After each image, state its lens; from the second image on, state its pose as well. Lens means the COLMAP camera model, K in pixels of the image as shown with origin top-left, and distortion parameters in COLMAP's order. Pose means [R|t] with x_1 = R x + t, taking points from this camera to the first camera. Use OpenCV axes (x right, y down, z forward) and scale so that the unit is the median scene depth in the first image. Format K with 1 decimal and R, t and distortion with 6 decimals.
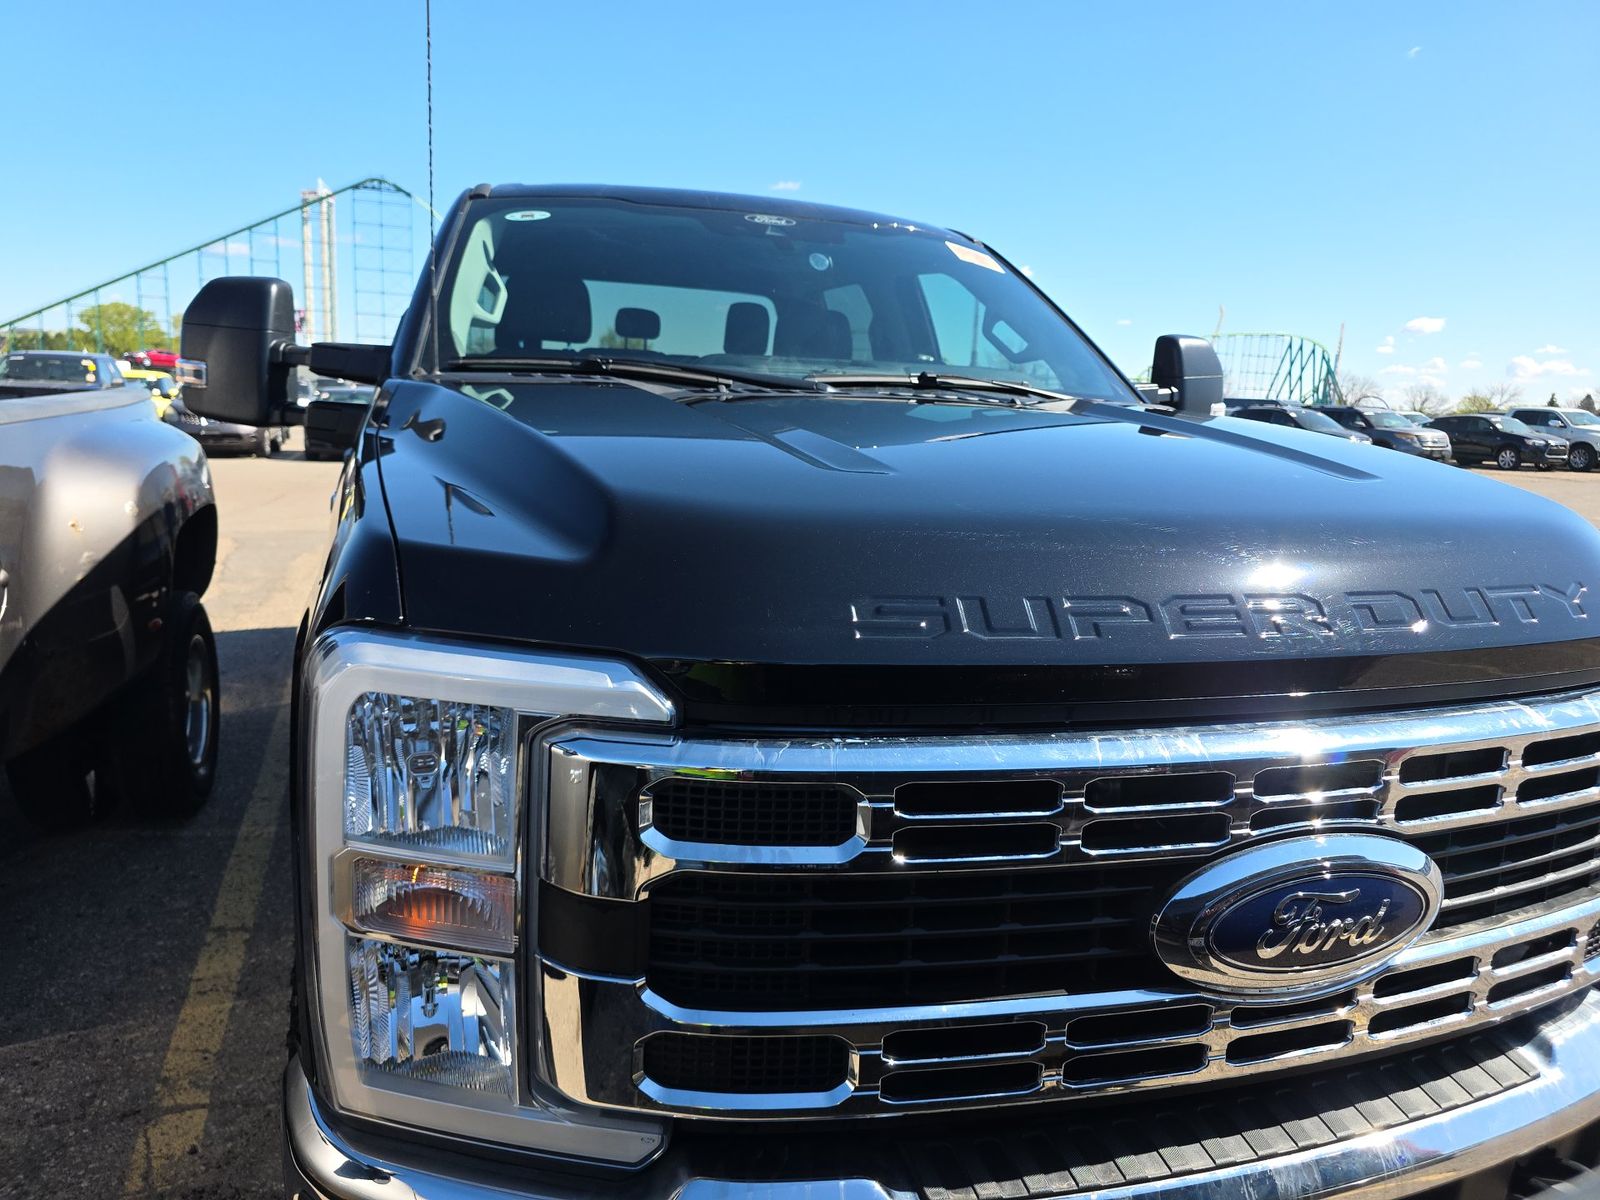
lens RADIAL K [[975.2, 0, 800.0], [0, 975.2, 600.0], [0, 0, 1]] dist [0.032928, -0.003610]
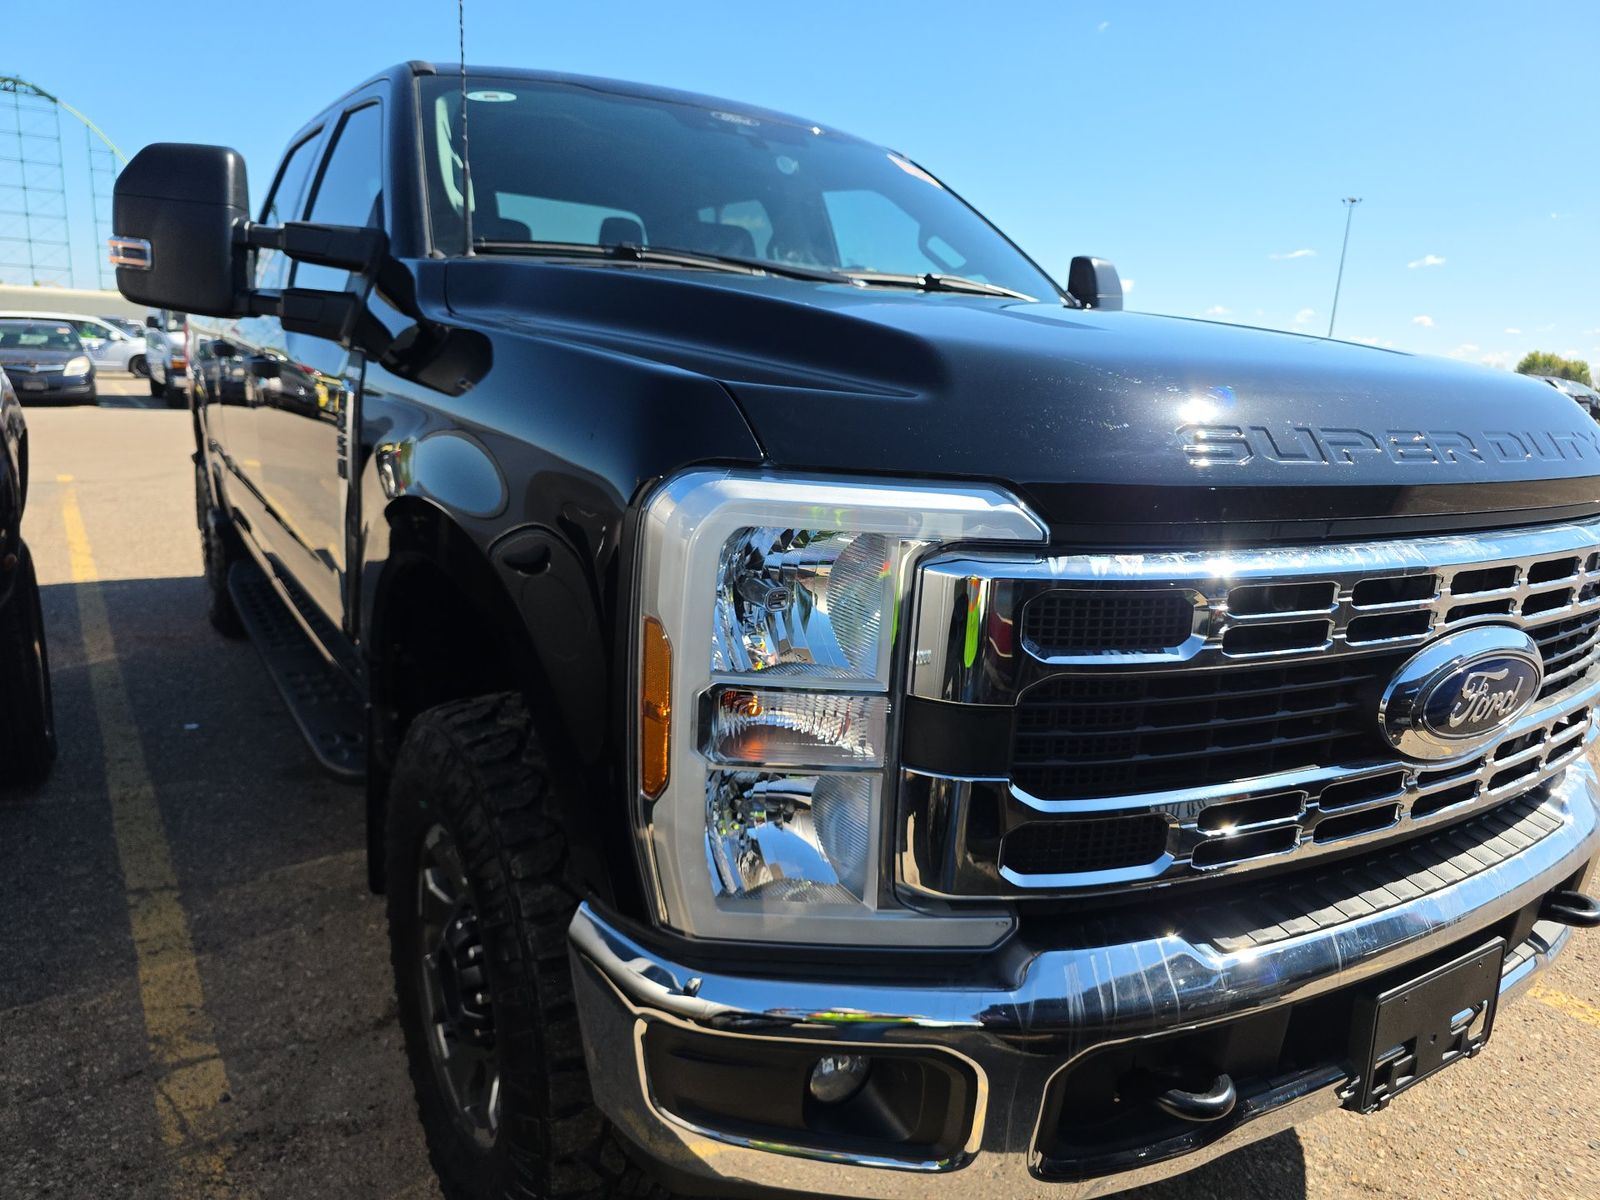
lens RADIAL K [[975.2, 0, 800.0], [0, 975.2, 600.0], [0, 0, 1]] dist [0.032928, -0.003610]
pose [[0.974826, -0.046974, 0.217962, -0.251758], [0.034341, 0.997523, 0.061391, 0.044851], [-0.220306, -0.052360, 0.974024, -0.003650]]
